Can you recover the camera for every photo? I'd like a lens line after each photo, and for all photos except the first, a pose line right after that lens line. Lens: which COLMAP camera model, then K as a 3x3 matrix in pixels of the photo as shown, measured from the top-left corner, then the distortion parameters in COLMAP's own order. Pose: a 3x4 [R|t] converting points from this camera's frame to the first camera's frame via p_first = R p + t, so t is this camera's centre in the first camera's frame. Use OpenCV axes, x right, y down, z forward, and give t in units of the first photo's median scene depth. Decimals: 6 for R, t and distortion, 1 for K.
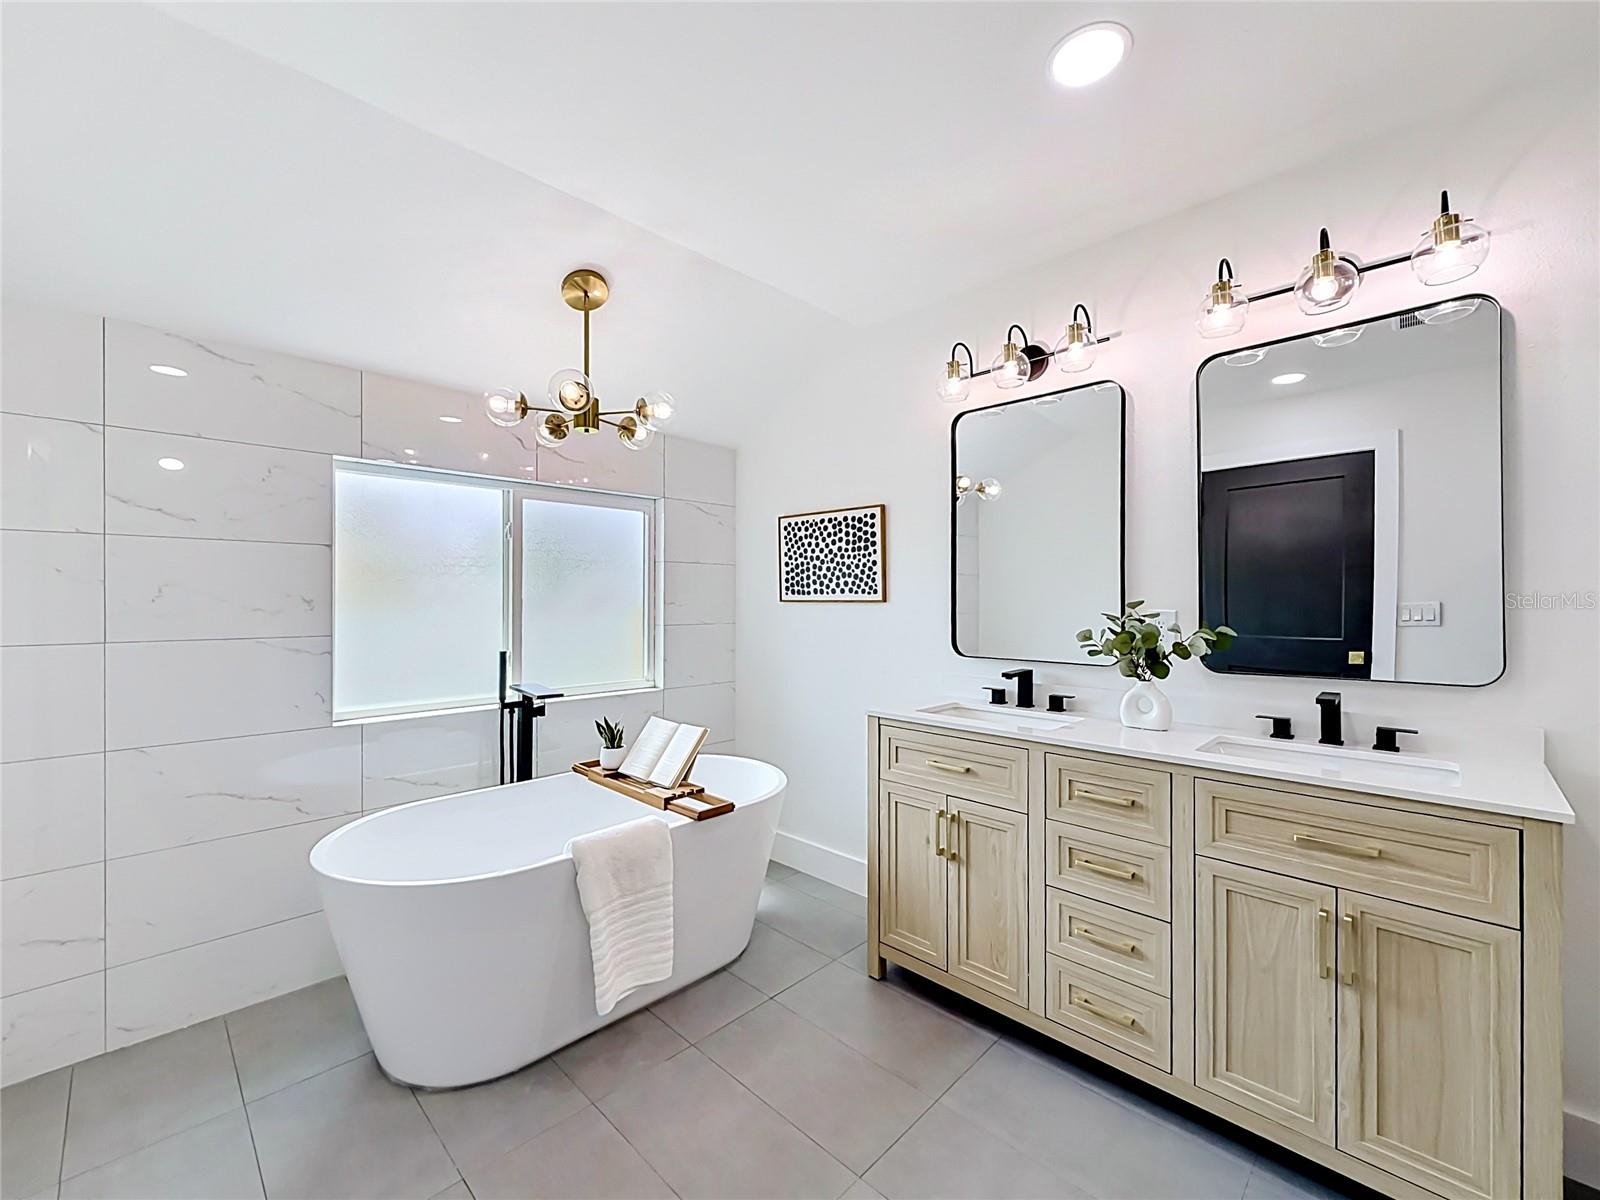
lens RADIAL K [[658.3, 0, 811.4], [0, 658.3, 602.3], [0, 0, 1]] dist [-0.008635, 0.000122]
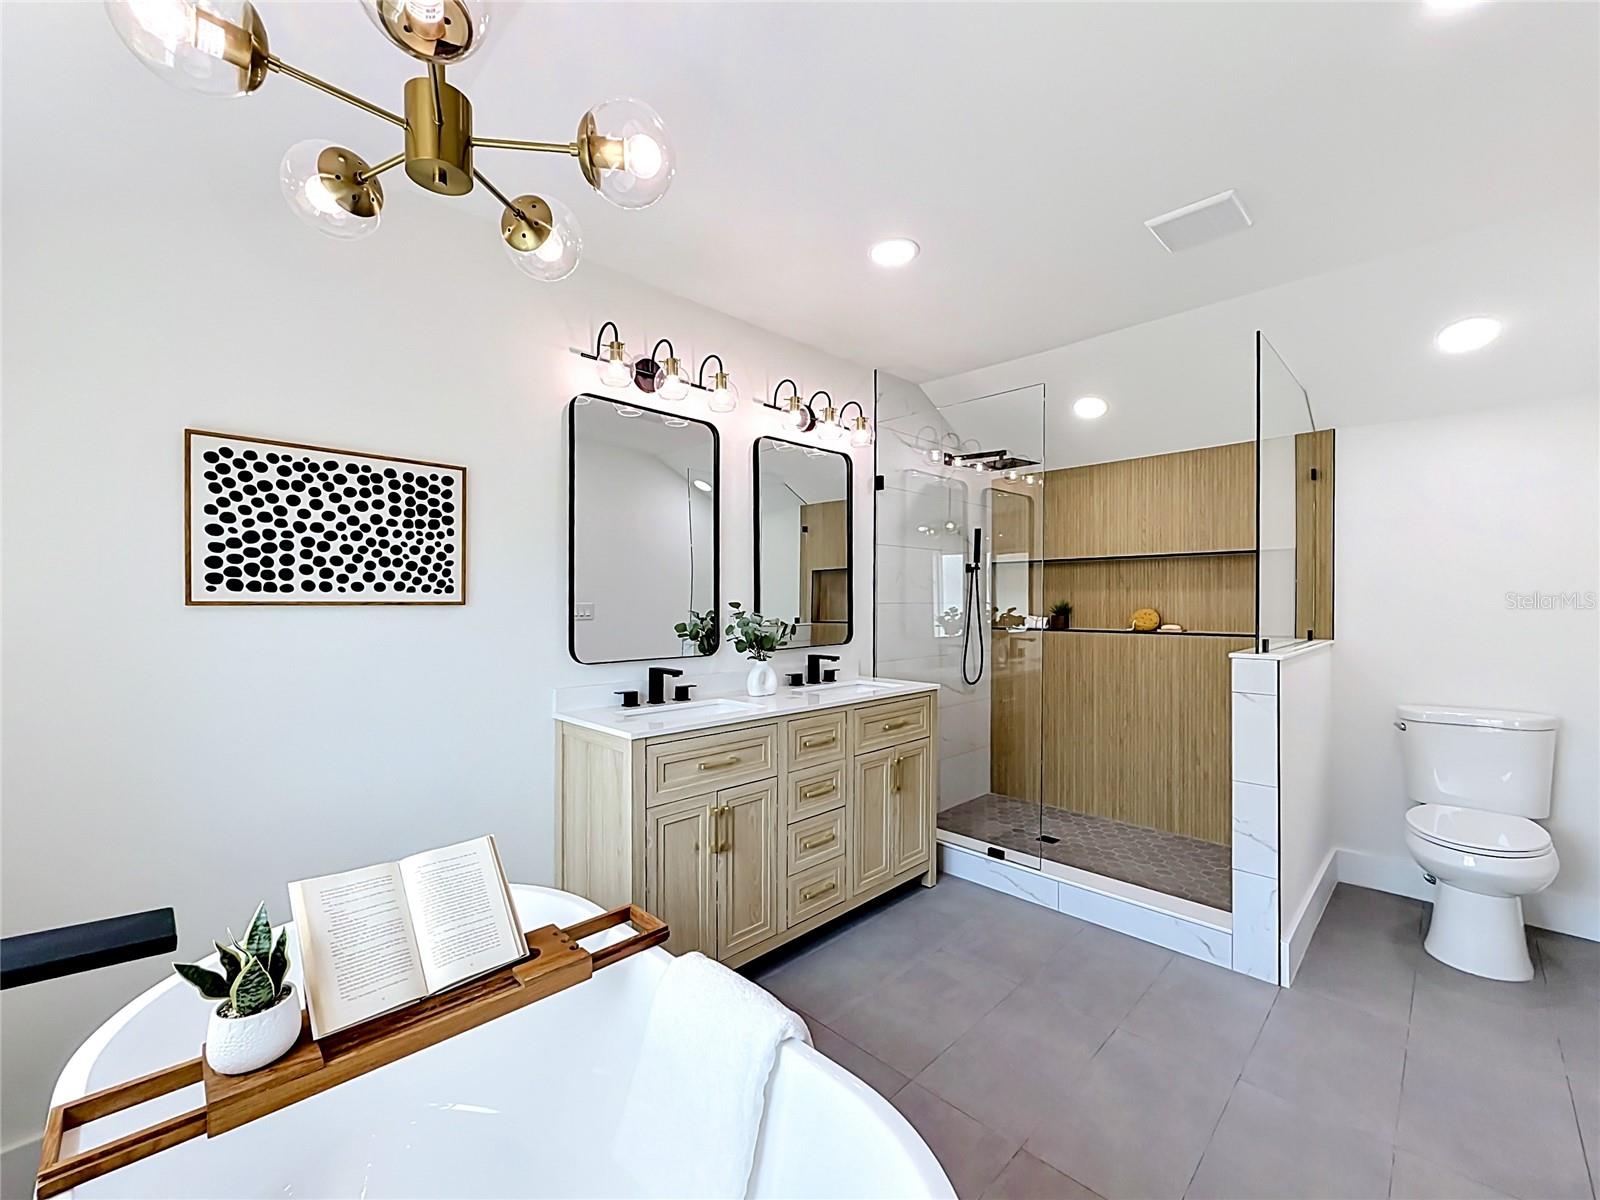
lens RADIAL K [[658.3, 0, 807.1], [0, 658.3, 601.6], [0, 0, 1]] dist [-0.008635, 0.000122]
pose [[0.008568, -0.001646, 0.999962, -0.574549], [0.000621, 0.999998, 0.001641, -0.004203], [-0.999963, 0.000607, 0.008569, 0.593906]]
